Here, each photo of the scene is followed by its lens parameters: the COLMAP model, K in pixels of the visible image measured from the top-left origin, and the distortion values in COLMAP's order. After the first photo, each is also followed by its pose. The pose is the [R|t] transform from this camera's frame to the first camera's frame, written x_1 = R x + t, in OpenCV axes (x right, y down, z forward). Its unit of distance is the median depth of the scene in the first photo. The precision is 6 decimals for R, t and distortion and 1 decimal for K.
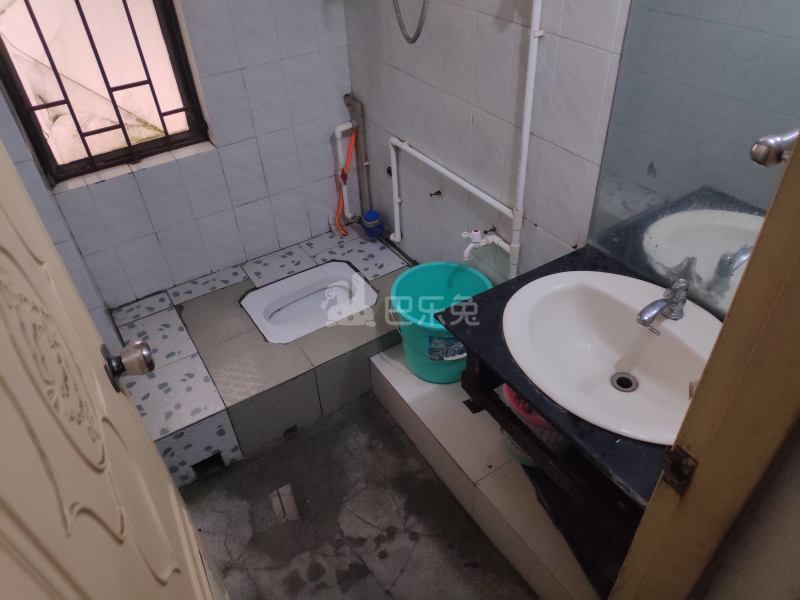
lens RADIAL K [[580.0, 0, 400.0], [0, 580.0, 300.0], [0, 0, 1]] dist [-0.003004, -0.004997]
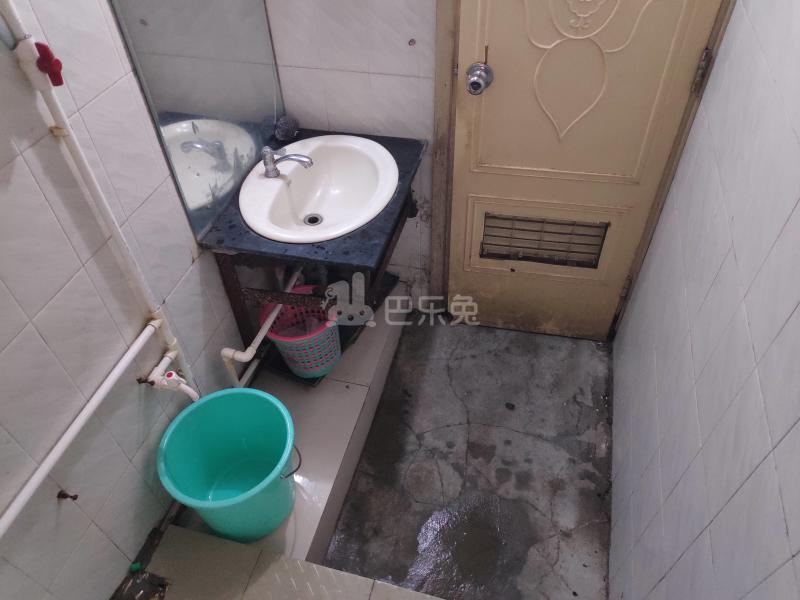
lens RADIAL K [[580.0, 0, 400.0], [0, 580.0, 300.0], [0, 0, 1]] dist [-0.003004, -0.004997]
pose [[-0.679250, -0.476990, 0.557764, -0.470093], [0.508819, 0.241617, 0.826271, -0.642949], [-0.528889, 0.845045, 0.078583, 0.714783]]
